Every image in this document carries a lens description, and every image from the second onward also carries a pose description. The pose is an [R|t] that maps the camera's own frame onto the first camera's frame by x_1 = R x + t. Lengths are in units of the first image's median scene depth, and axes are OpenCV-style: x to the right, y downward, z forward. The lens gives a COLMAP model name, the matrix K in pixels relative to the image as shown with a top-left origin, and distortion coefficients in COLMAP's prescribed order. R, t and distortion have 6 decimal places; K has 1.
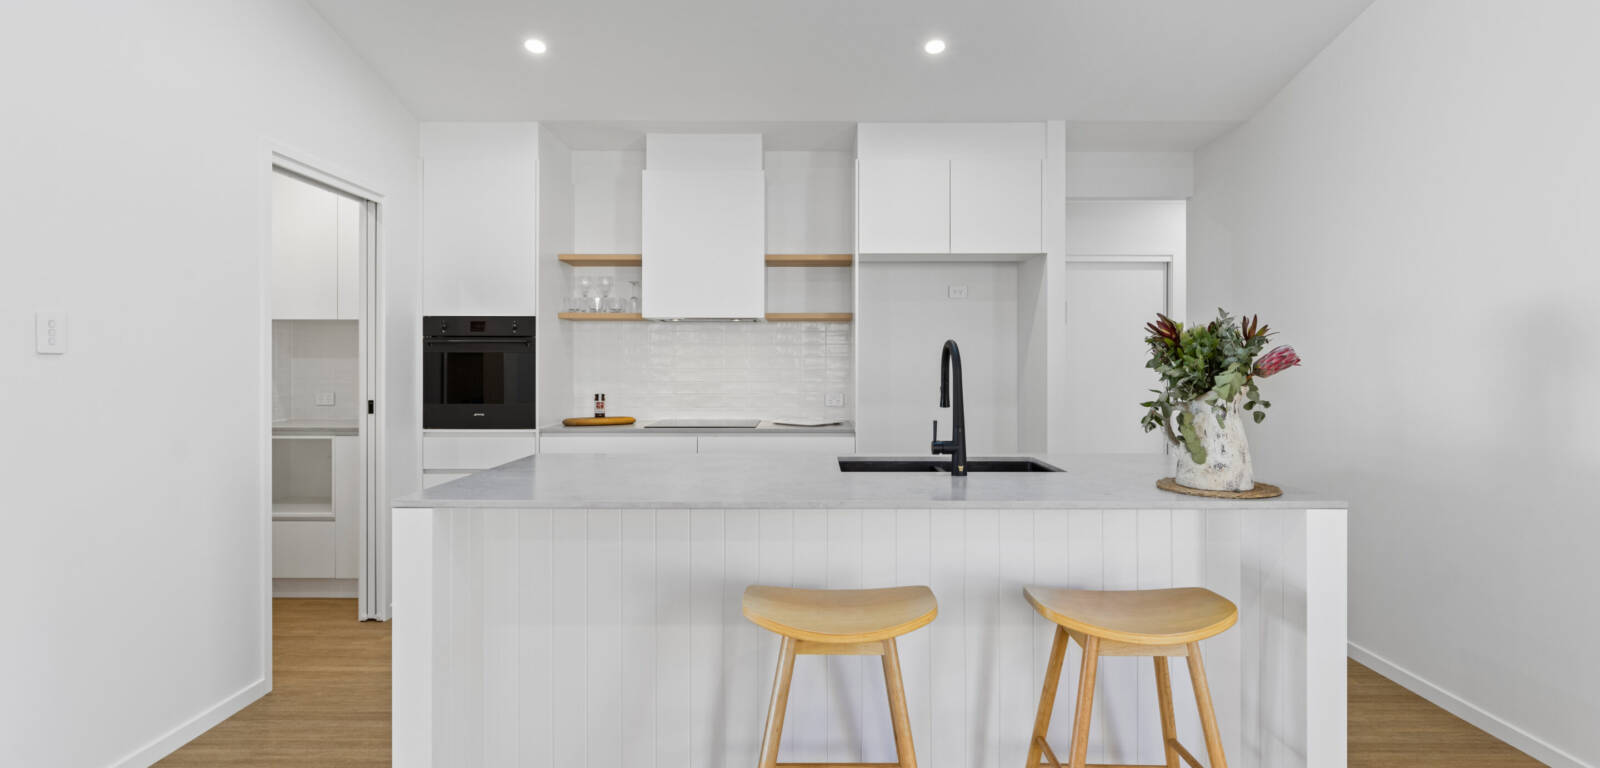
lens RADIAL K [[755.7, 0, 804.5], [0, 755.7, 373.4], [0, 0, 1]] dist [0.046103, 0.000206]
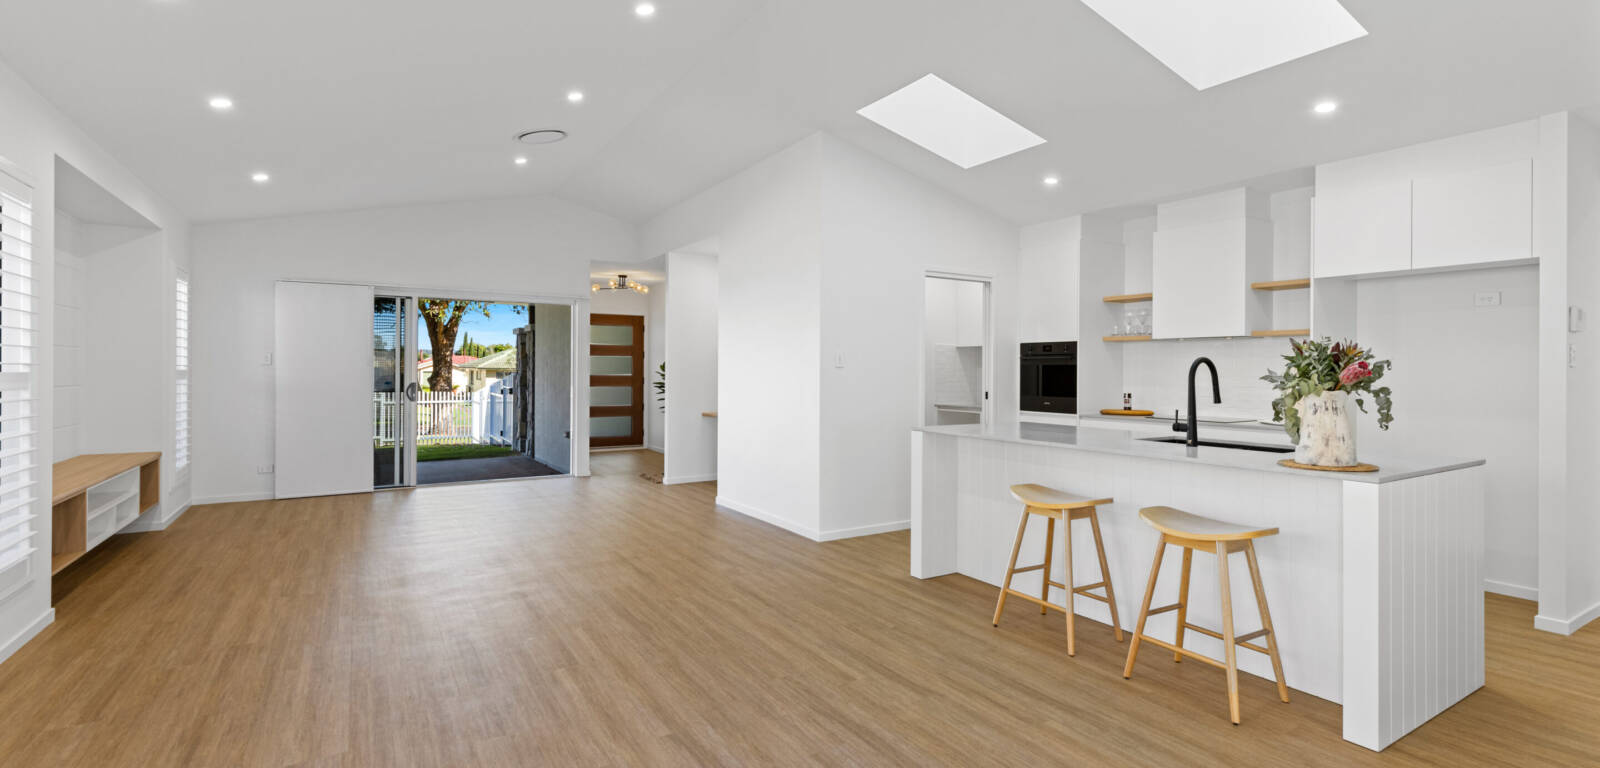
lens RADIAL K [[734.4, 0, 801.0], [0, 734.4, 375.6], [0, 0, 1]] dist [-0.000509, -0.000111]
pose [[0.530639, 0.009570, -0.847544, 0.606793], [-0.014559, 0.999892, 0.002175, 0.000013], [0.847473, 0.011185, 0.530721, -0.259899]]
